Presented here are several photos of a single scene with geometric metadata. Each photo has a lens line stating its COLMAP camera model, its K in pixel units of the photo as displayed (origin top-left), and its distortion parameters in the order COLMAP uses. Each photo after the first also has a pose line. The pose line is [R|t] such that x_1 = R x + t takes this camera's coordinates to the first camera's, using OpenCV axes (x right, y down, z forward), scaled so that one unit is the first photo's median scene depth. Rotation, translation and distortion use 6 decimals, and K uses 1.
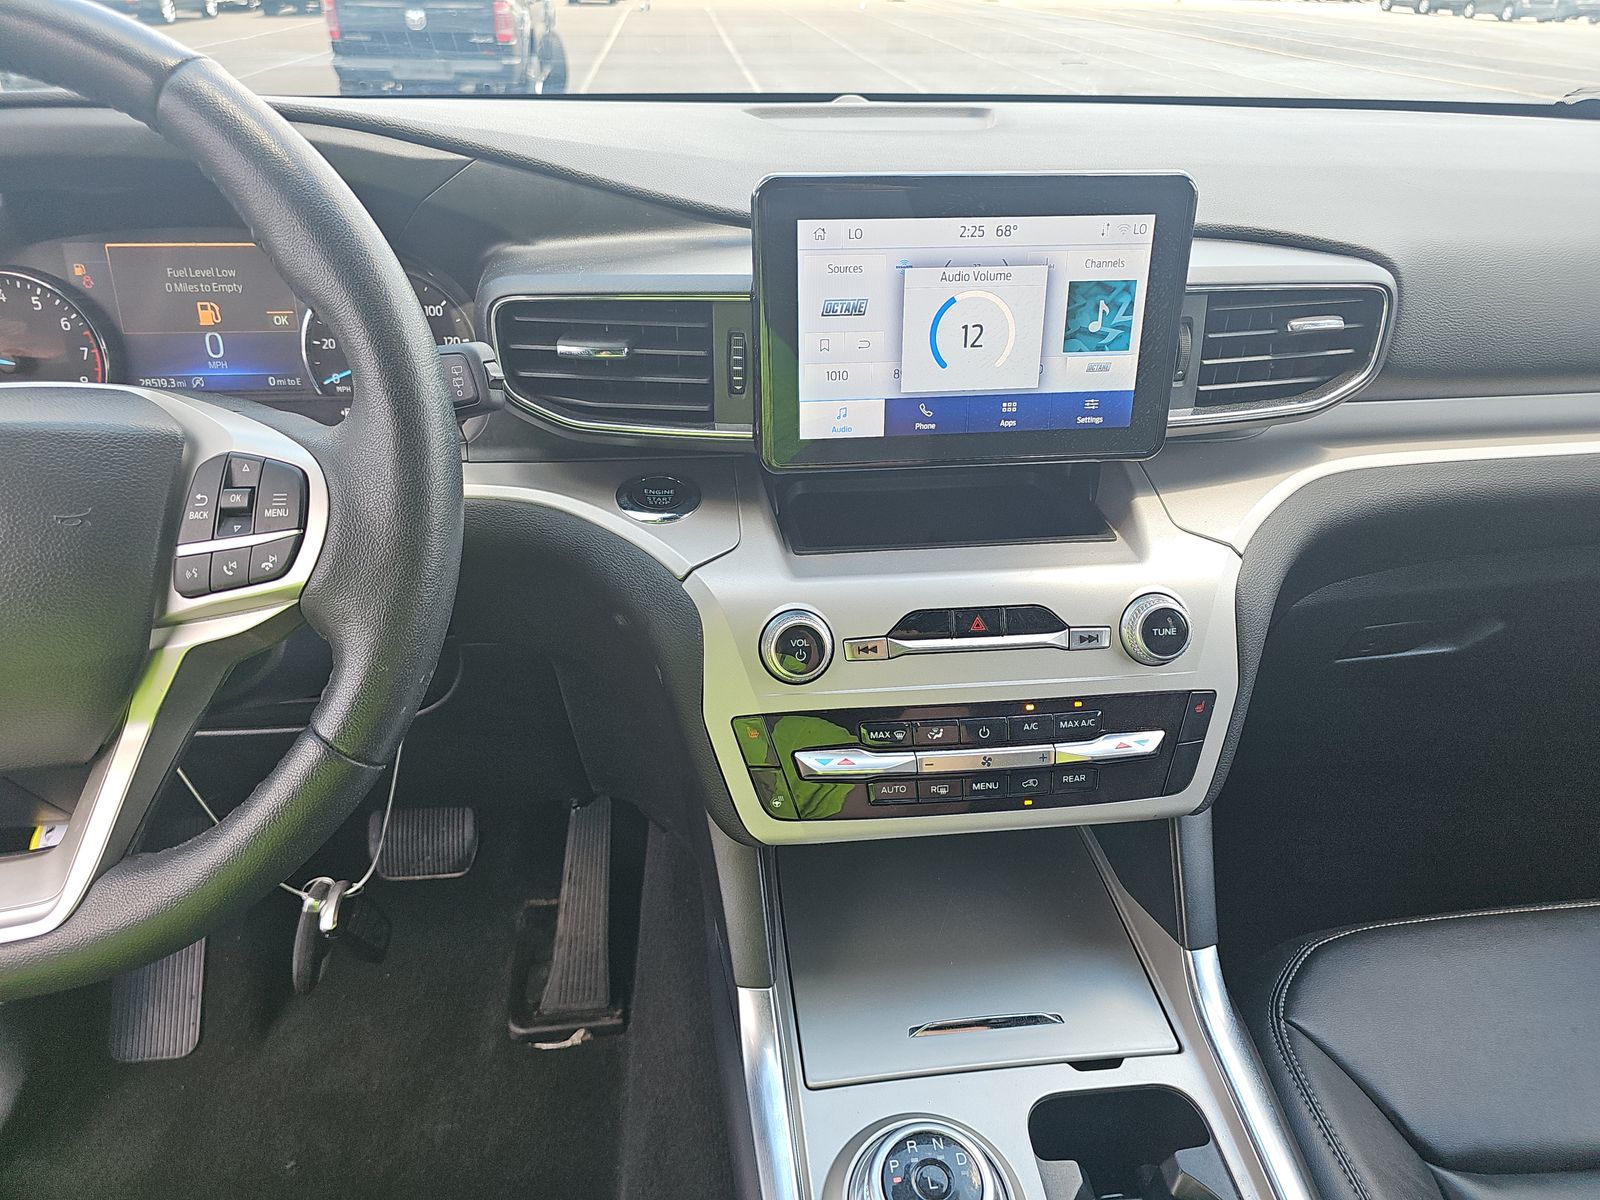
lens RADIAL K [[1065.0, 0, 811.9], [0, 1065.0, 600.0], [0, 0, 1]] dist [0.031441, -0.041967]
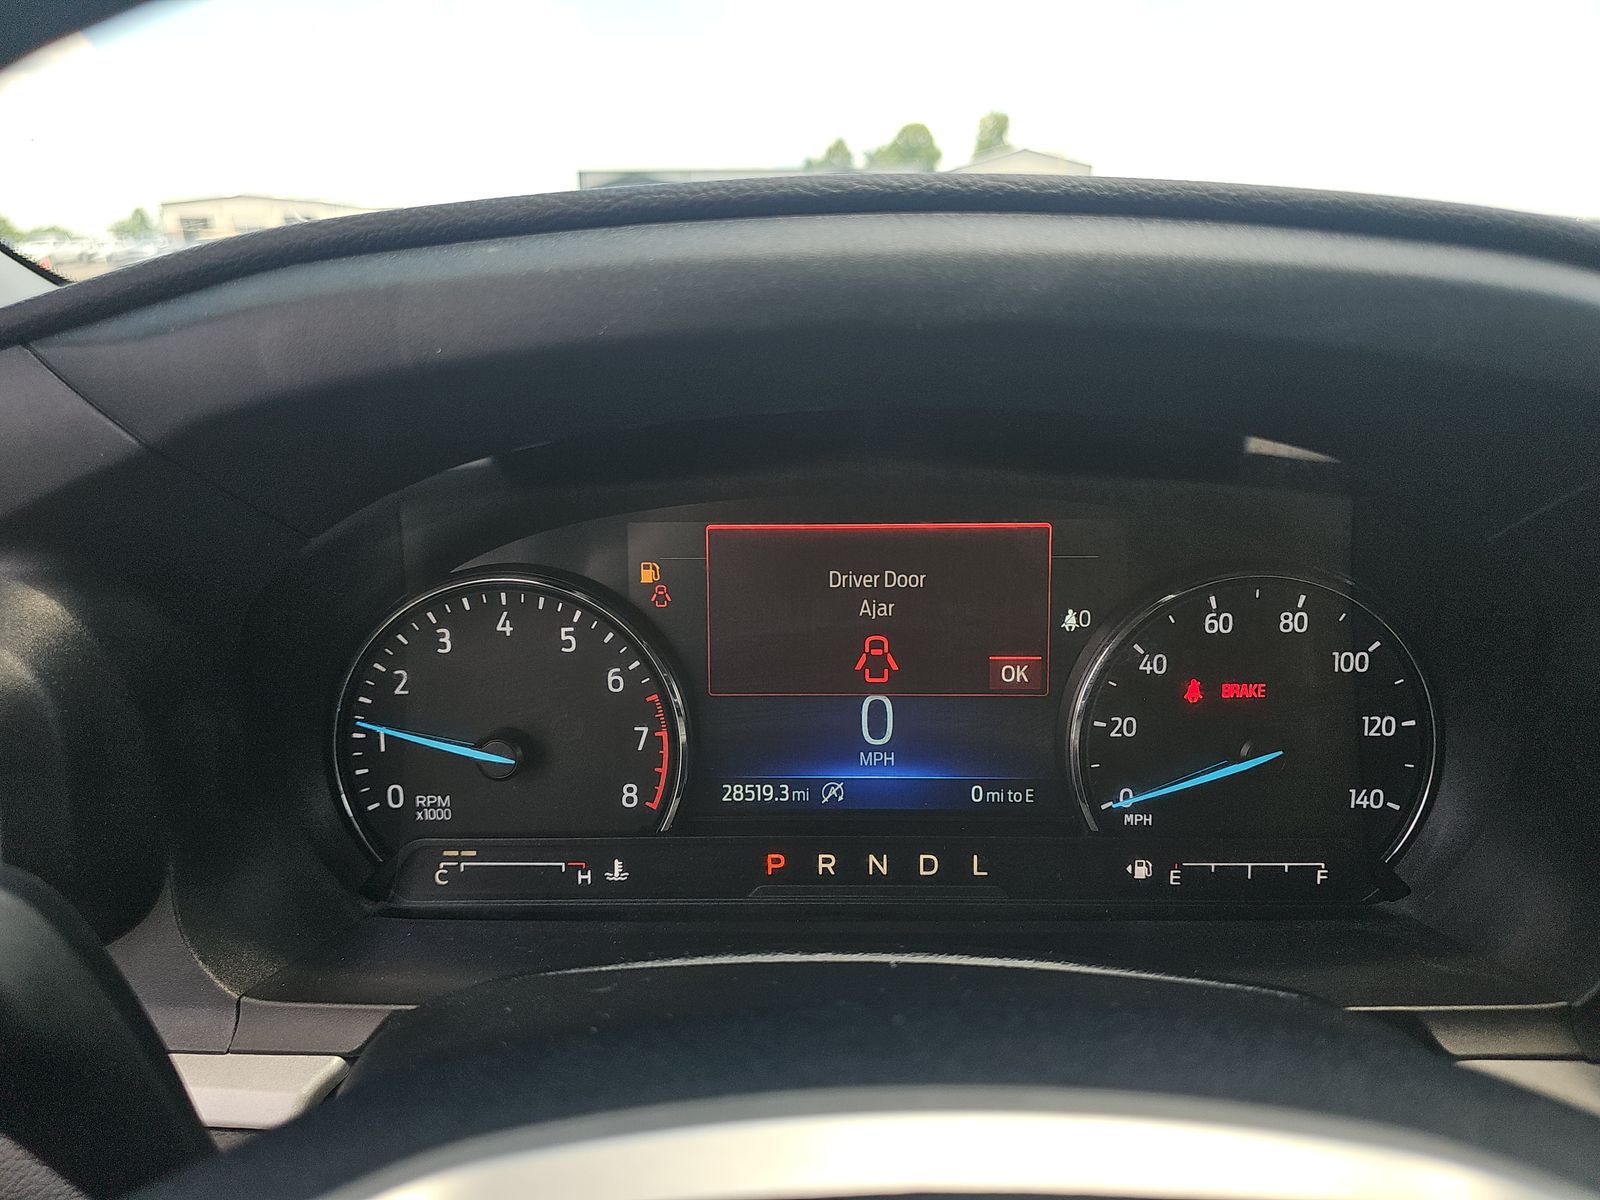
lens RADIAL K [[1065.0, 0, 789.5], [0, 1065.0, 596.5], [0, 0, 1]] dist [0.031441, -0.041967]
pose [[0.987198, 0.013726, -0.158906, -0.602540], [-0.047787, 0.975976, -0.212575, -0.217070], [0.152171, 0.217447, 0.964137, 0.589830]]
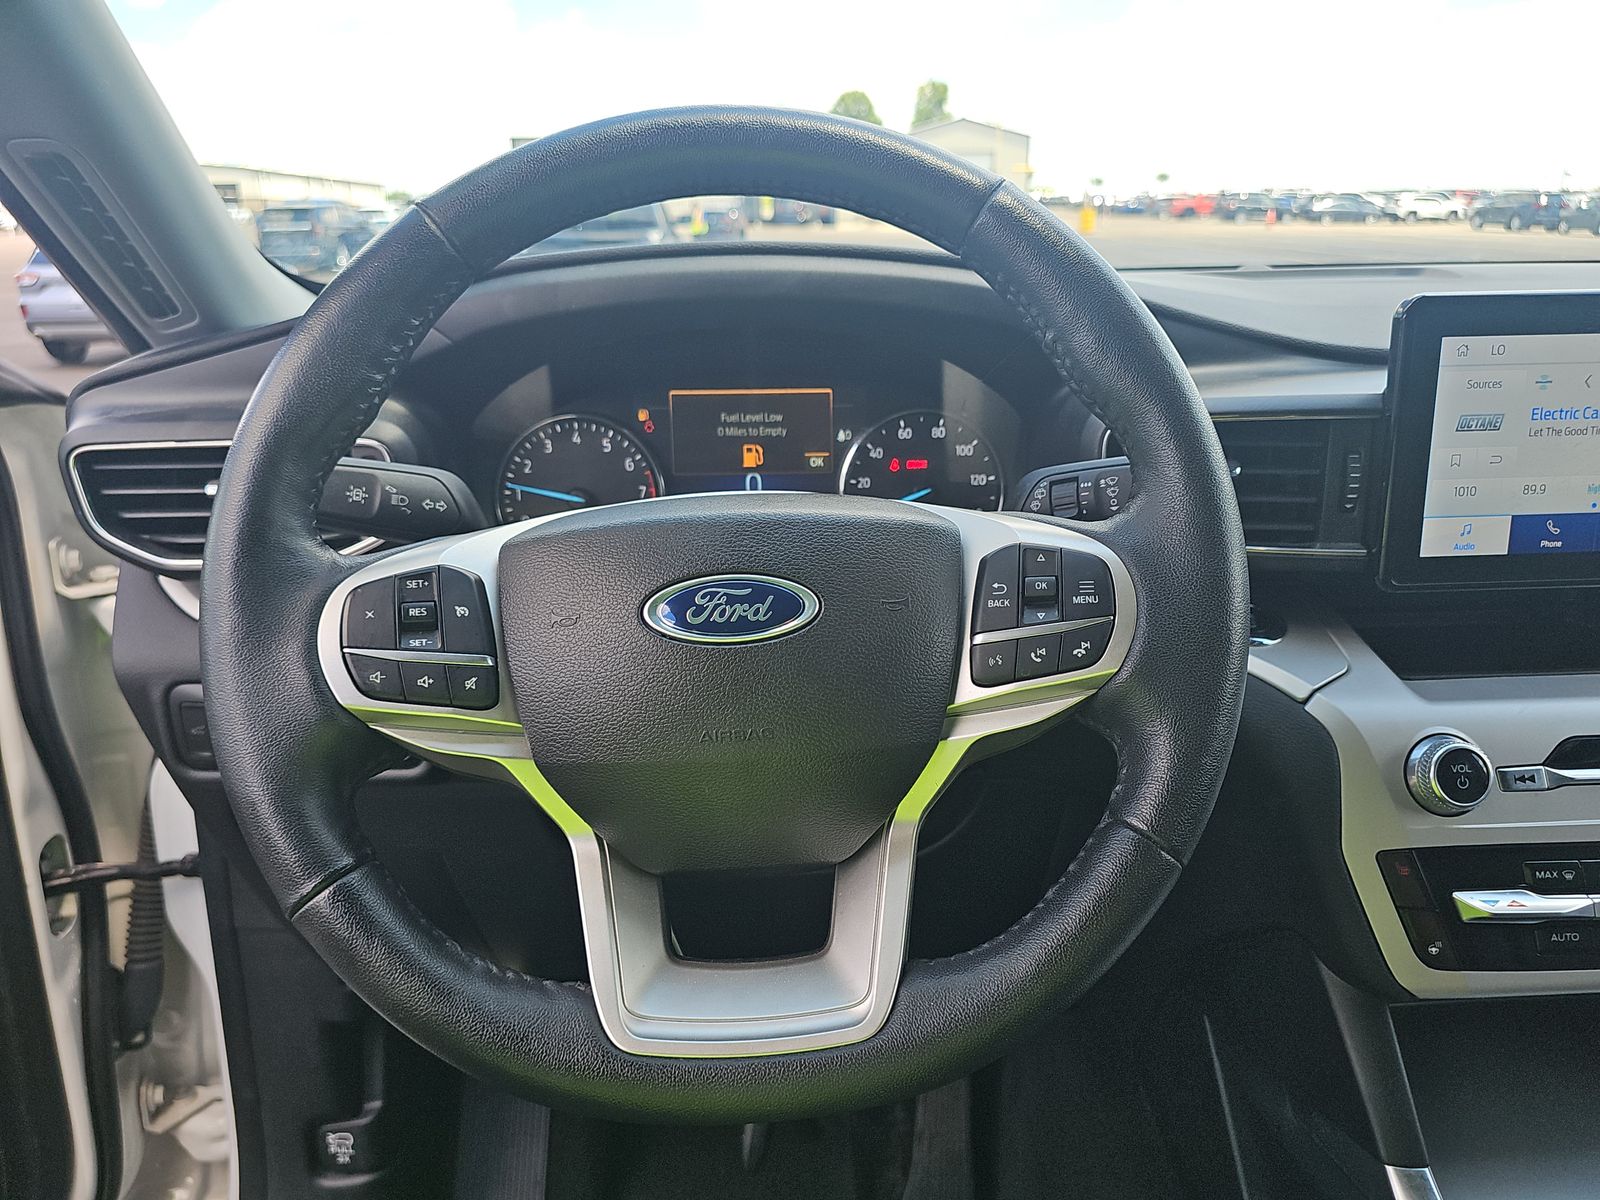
lens RADIAL K [[1065.0, 0, 814.0], [0, 1065.0, 602.7], [0, 0, 1]] dist [0.031441, -0.041967]
pose [[0.996044, -0.002722, -0.088821, -0.471268], [-0.013784, 0.982701, -0.184687, 0.075798], [0.087788, 0.185181, 0.978775, 0.012122]]
